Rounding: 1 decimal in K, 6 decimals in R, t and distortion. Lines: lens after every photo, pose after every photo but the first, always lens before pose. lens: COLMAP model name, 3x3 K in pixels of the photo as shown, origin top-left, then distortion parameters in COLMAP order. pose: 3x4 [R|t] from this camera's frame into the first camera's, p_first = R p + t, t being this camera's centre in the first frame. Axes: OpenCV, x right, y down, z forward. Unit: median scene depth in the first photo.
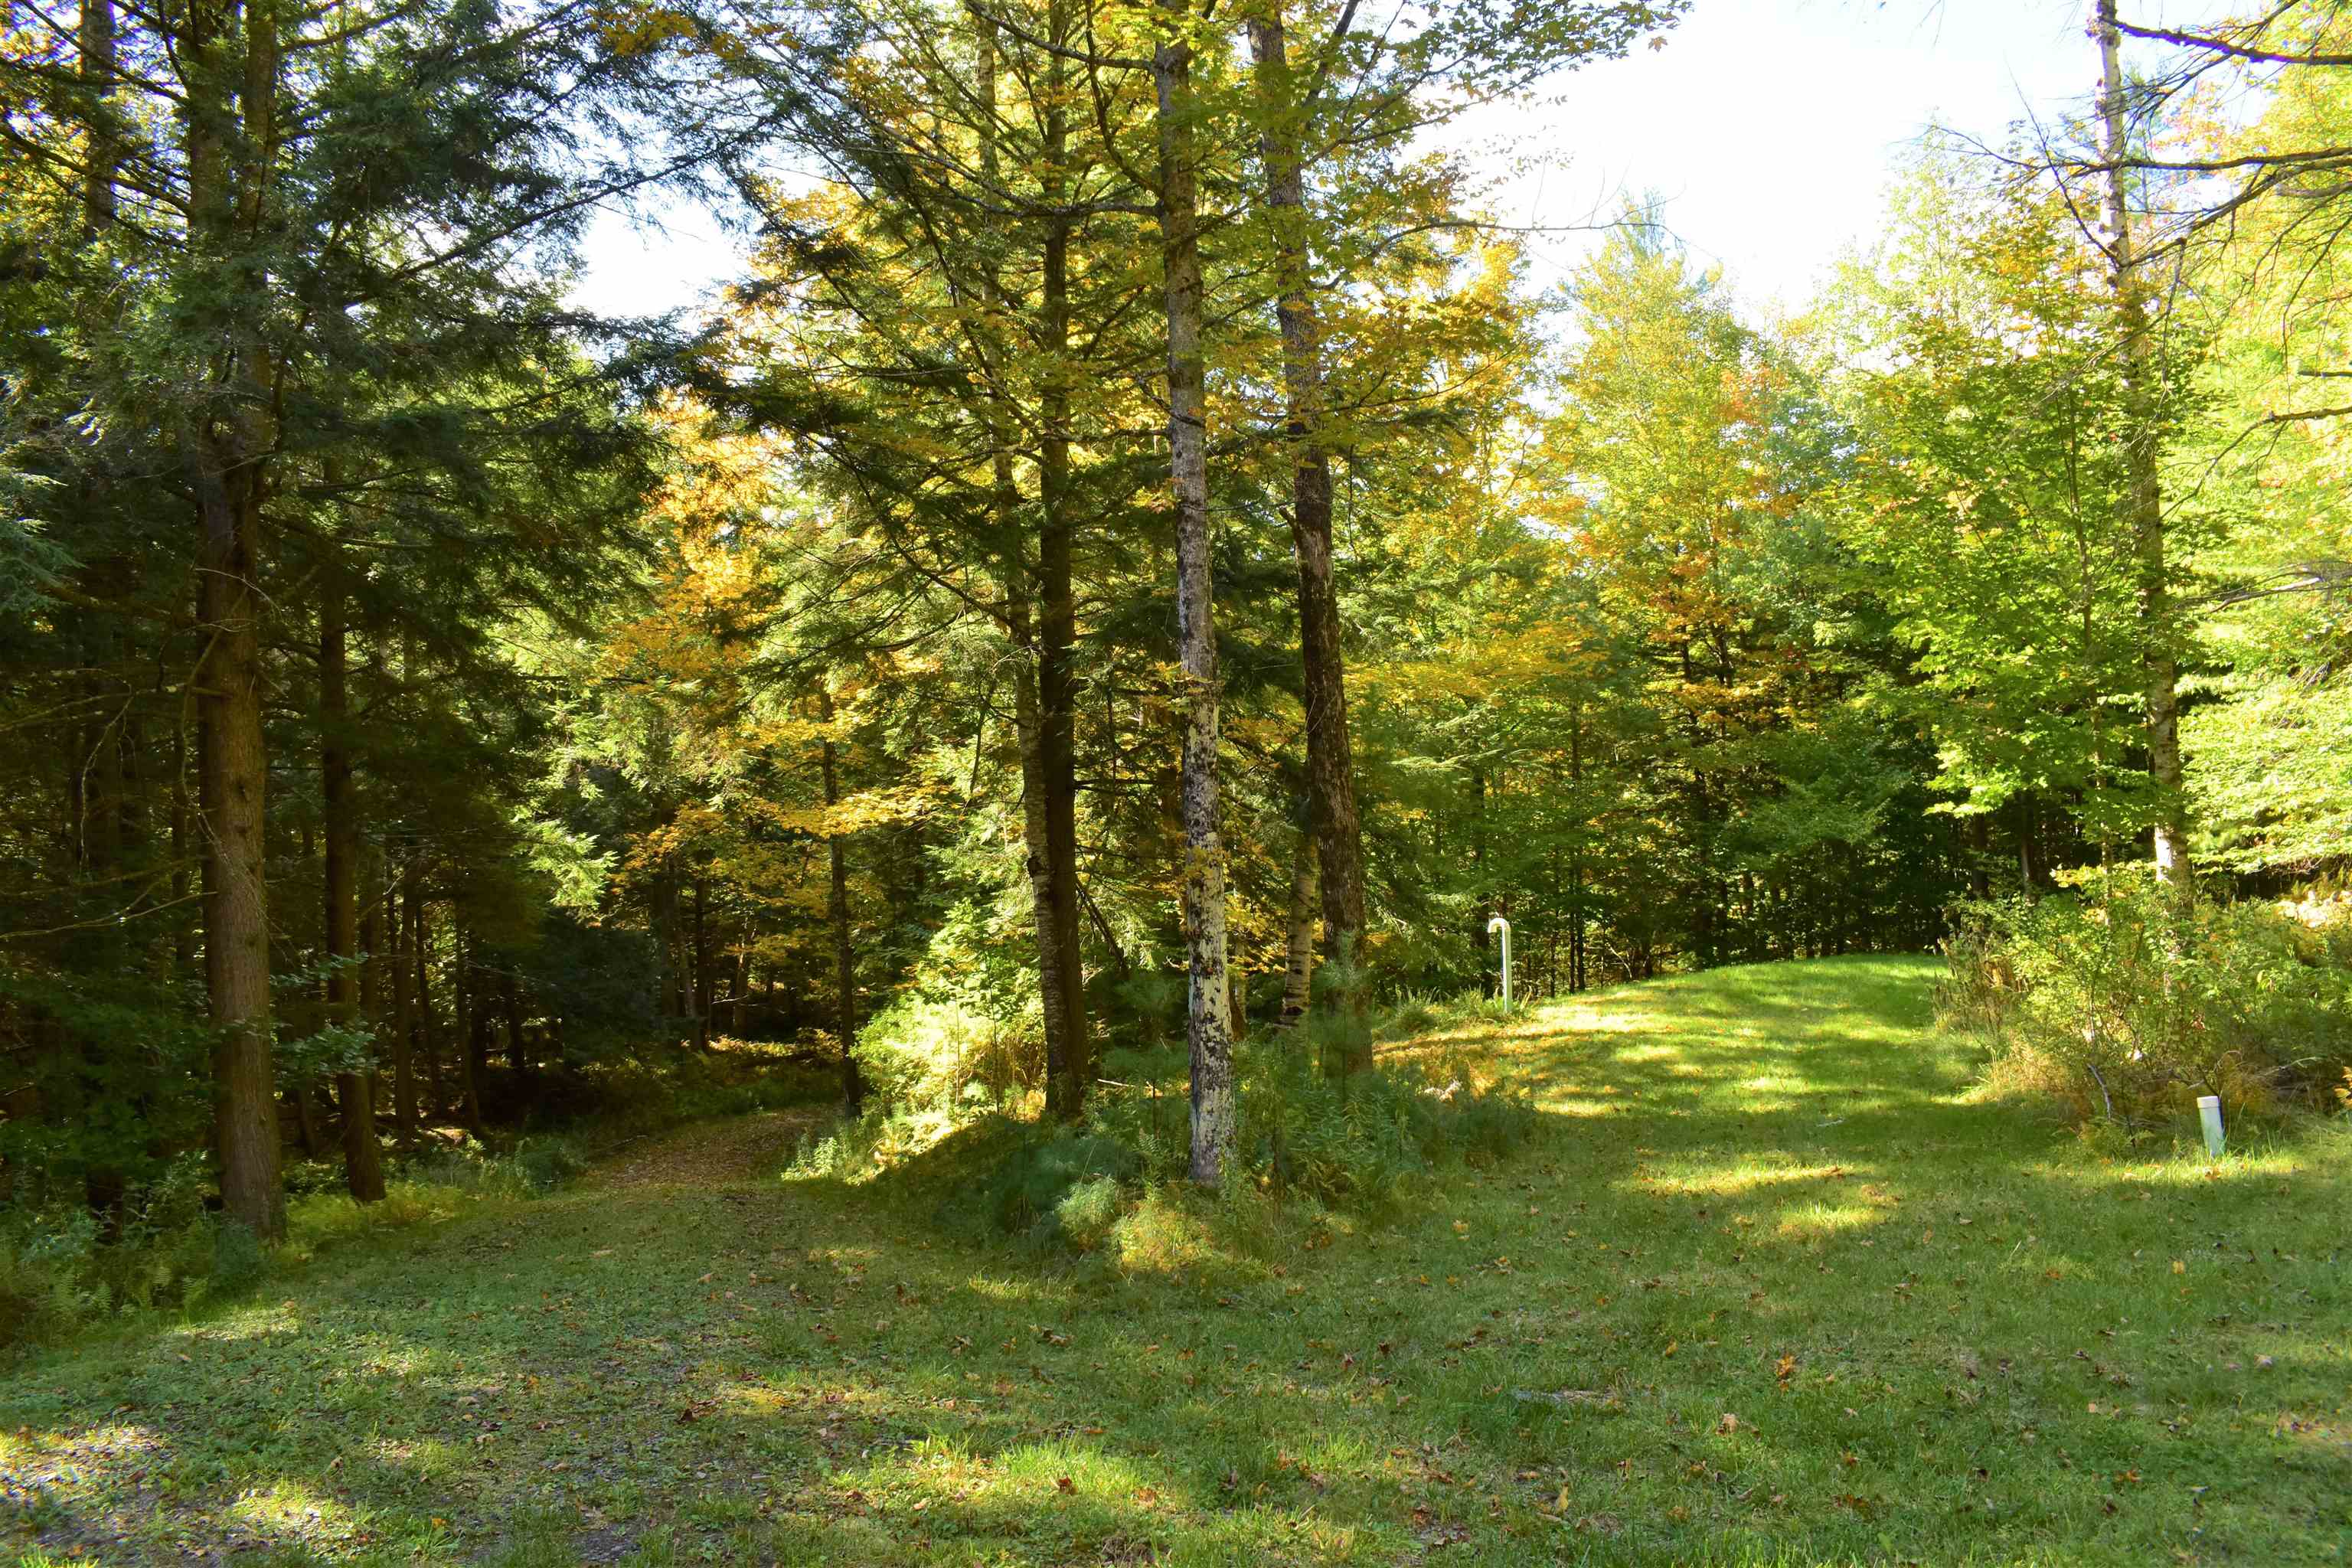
lens RADIAL K [[1827.0, 0, 1181.6], [0, 1827.0, 786.6], [0, 0, 1]] dist [-0.104253, 0.021496]
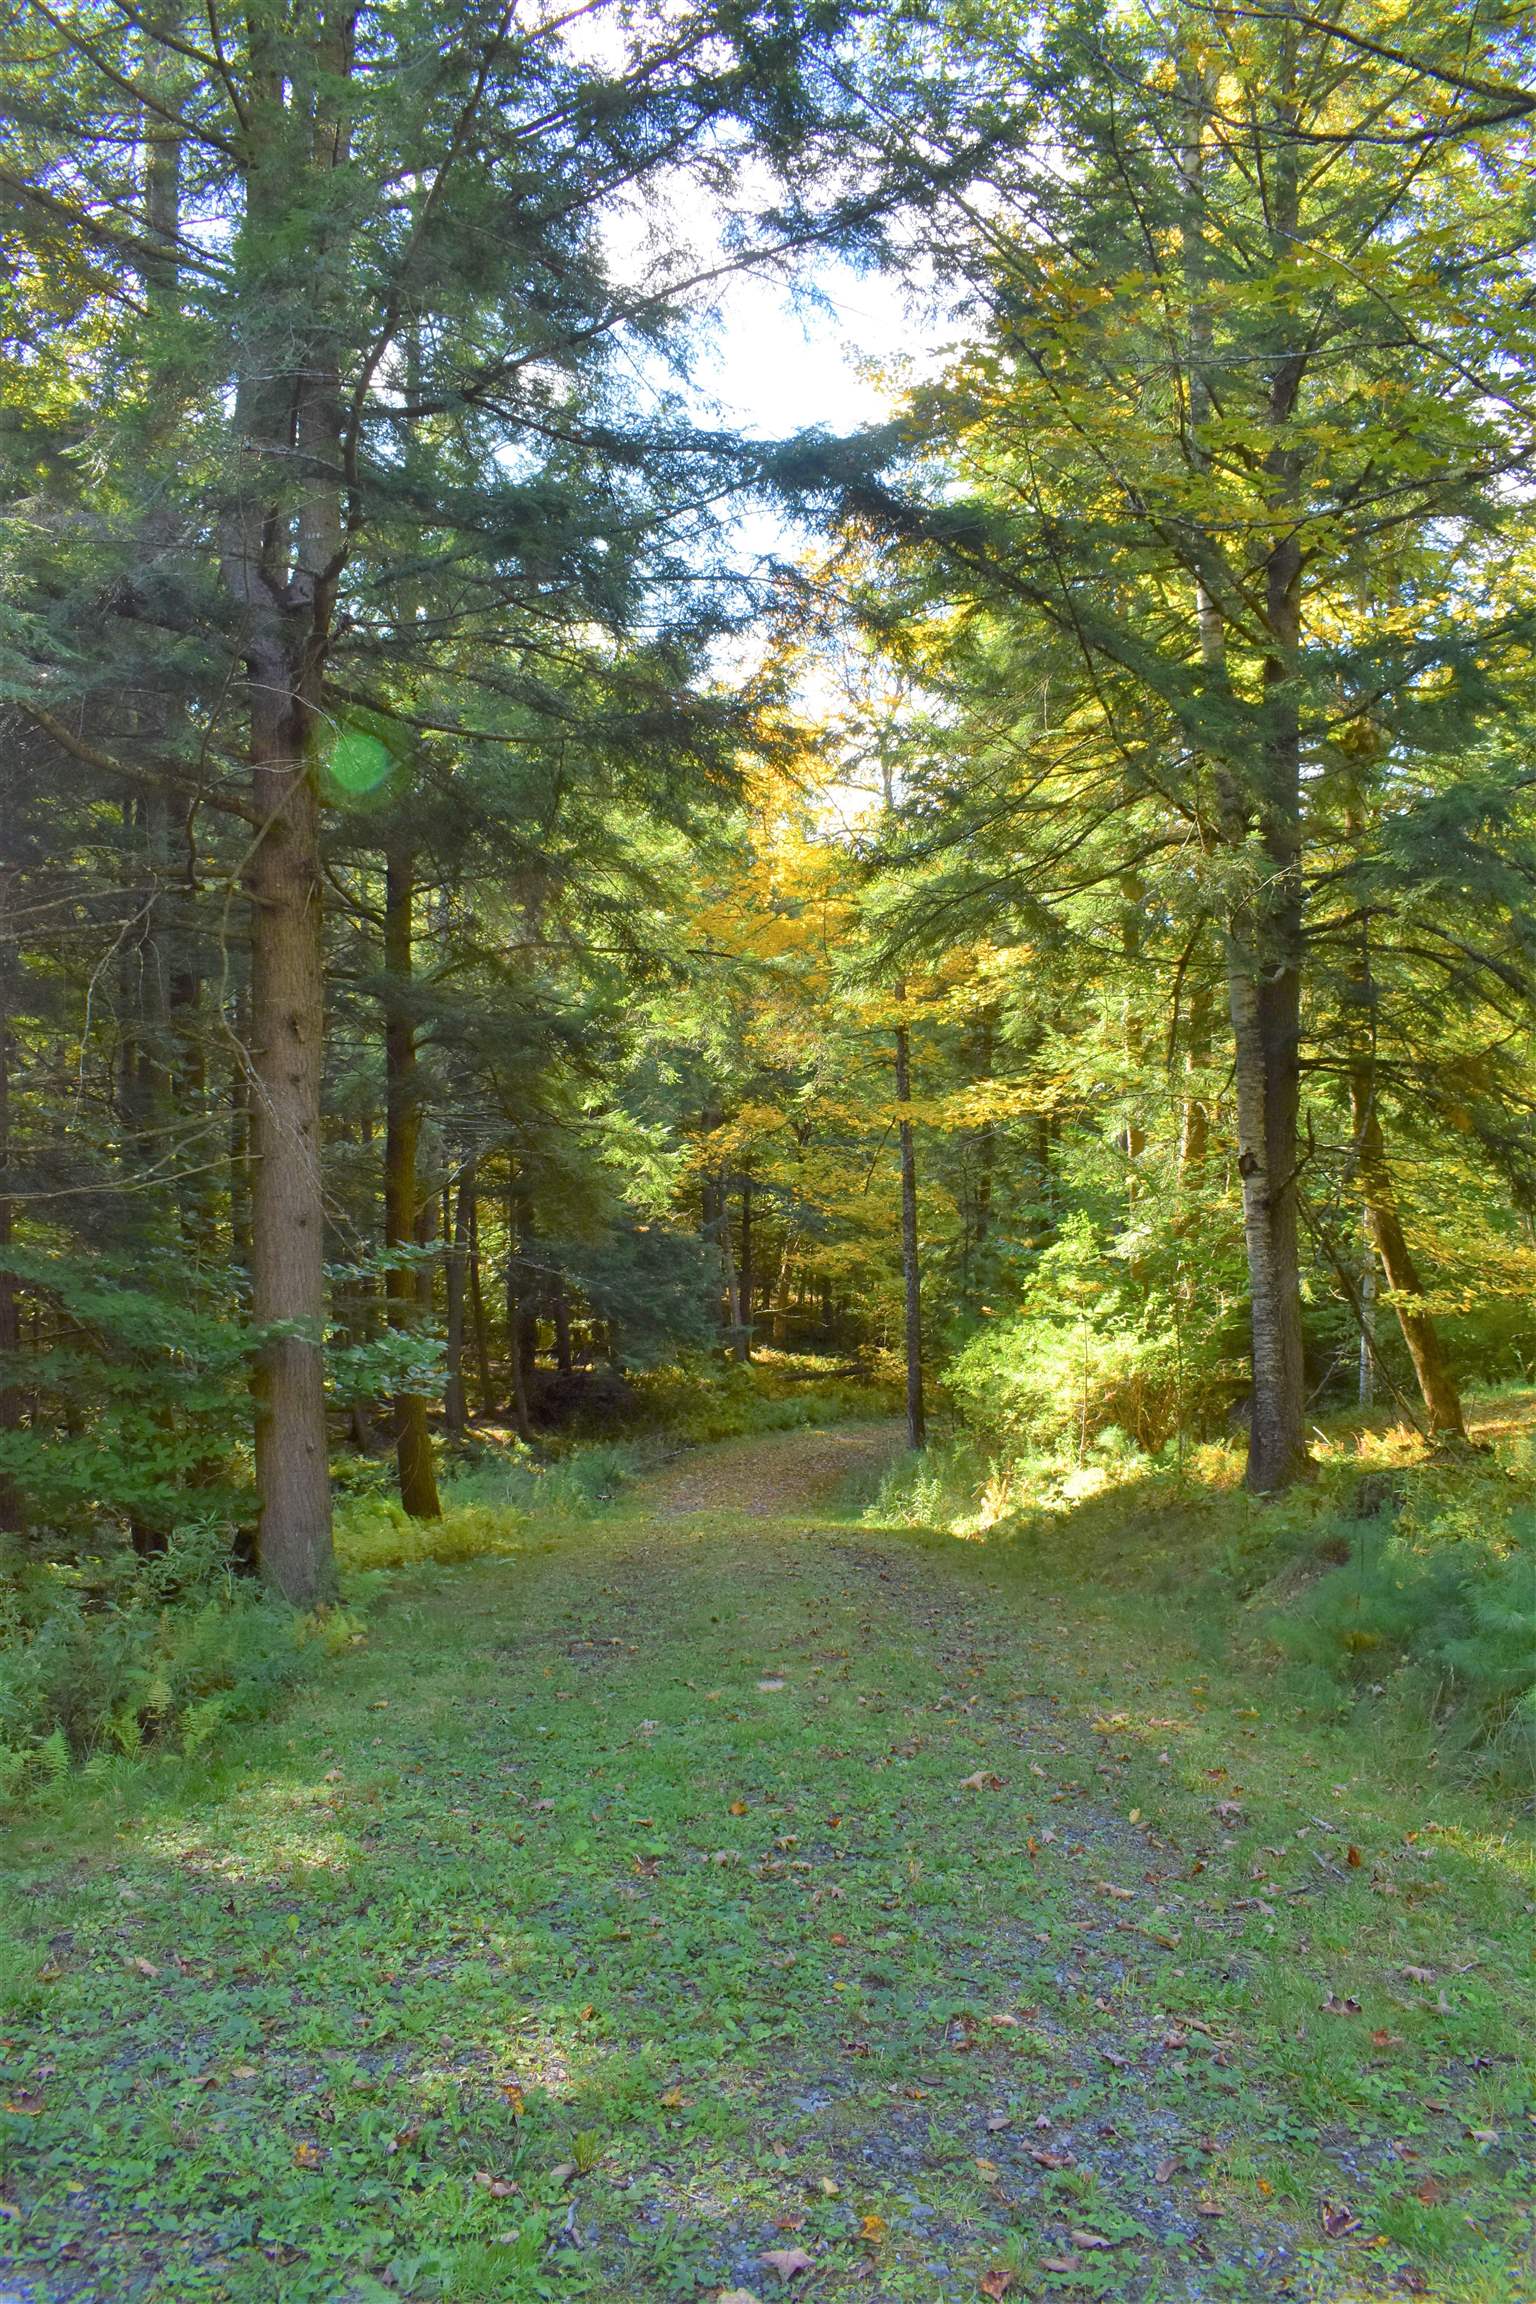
lens RADIAL K [[1789.7, 0, 769.8], [0, 1789.7, 1155.8], [0, 0, 1]] dist [-0.104253, 0.021496]
pose [[0.972771, 0.031513, -0.229618, -0.071241], [-0.025640, 0.999264, 0.028518, 0.015437], [0.230347, -0.021854, 0.972863, 0.141562]]
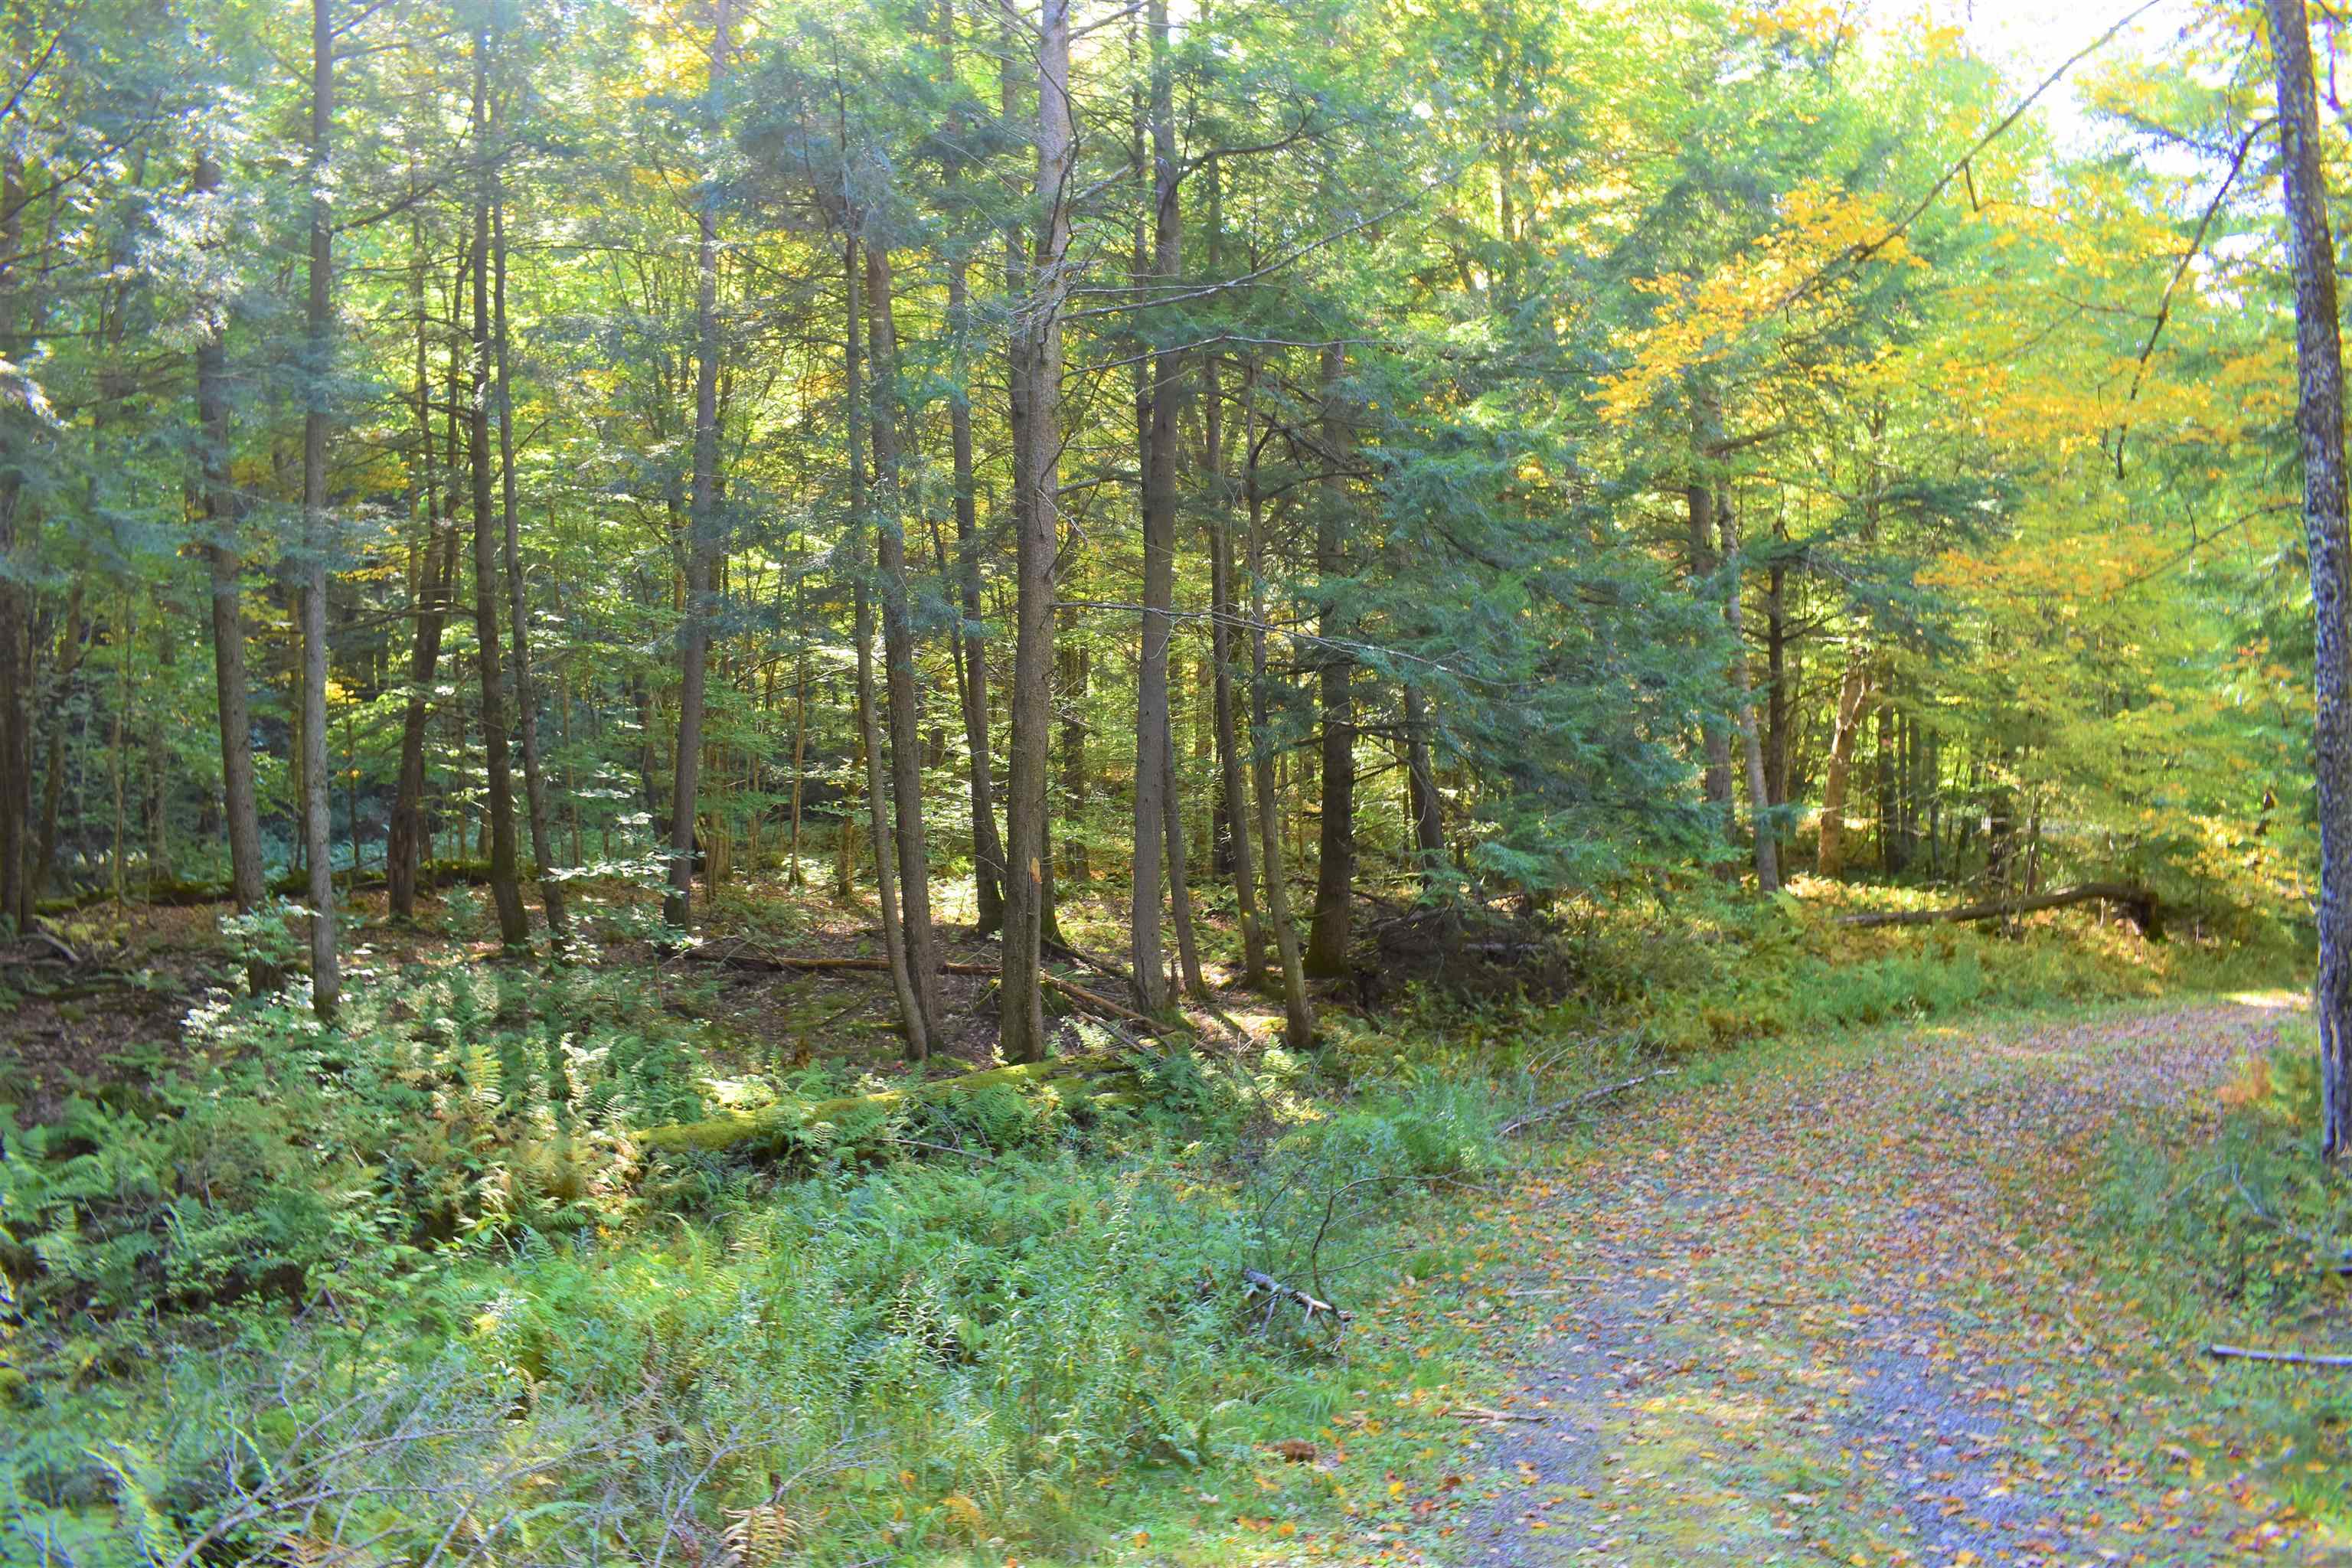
lens RADIAL K [[1827.0, 0, 1174.3], [0, 1827.0, 783.7], [0, 0, 1]] dist [-0.104253, 0.021496]
pose [[0.852468, 0.029892, -0.521924, -0.285364], [0.007197, 0.997598, 0.068891, 0.155280], [0.522730, -0.062484, 0.850205, 0.932746]]
